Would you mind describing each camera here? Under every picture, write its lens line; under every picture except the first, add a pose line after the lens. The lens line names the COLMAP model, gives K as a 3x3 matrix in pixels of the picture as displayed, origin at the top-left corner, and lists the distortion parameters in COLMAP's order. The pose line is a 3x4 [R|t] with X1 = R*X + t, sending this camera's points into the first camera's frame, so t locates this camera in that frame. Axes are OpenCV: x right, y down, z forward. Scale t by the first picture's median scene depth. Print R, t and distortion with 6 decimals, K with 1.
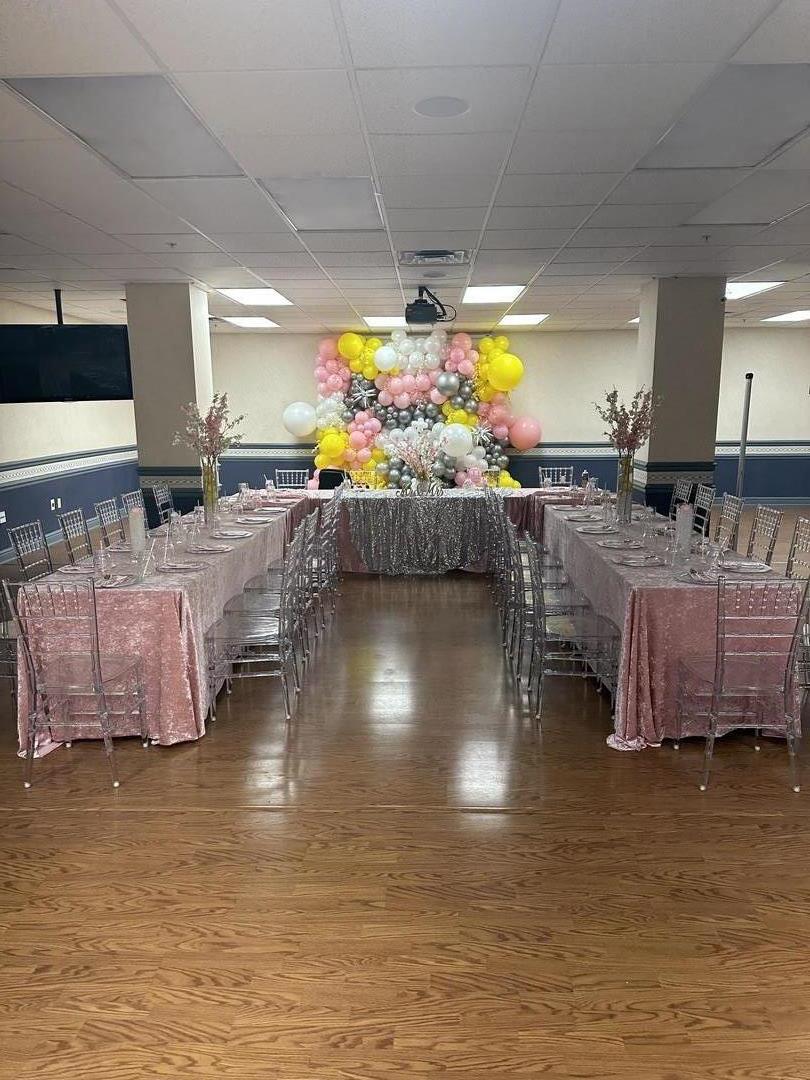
lens RADIAL K [[757.1, 0, 406.6], [0, 757.1, 542.3], [0, 0, 1]] dist [0.001341, -0.006022]
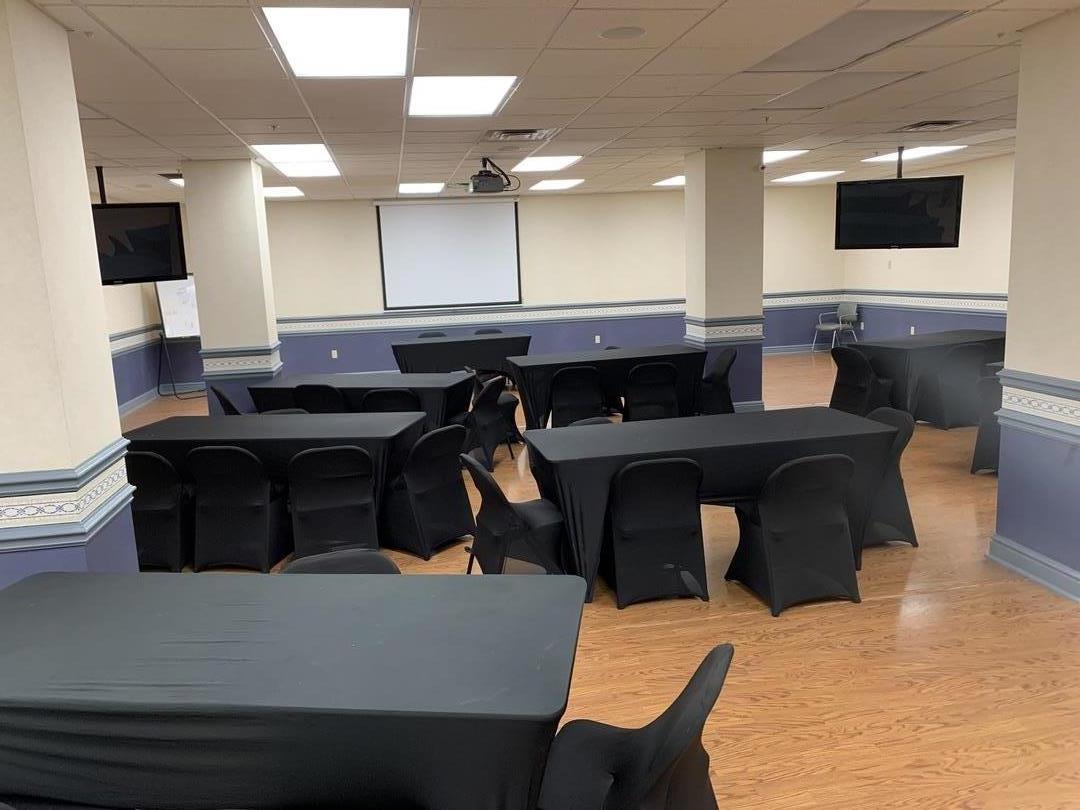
lens RADIAL K [[815.3, 0, 538.2], [0, 815.3, 404.9], [0, 0, 1]] dist [0.004731, 0.007145]
pose [[0.979585, -0.069719, 0.188552, -0.436966], [0.071802, 0.997410, -0.004231, 0.012394], [-0.187769, 0.017683, 0.982054, -0.269110]]
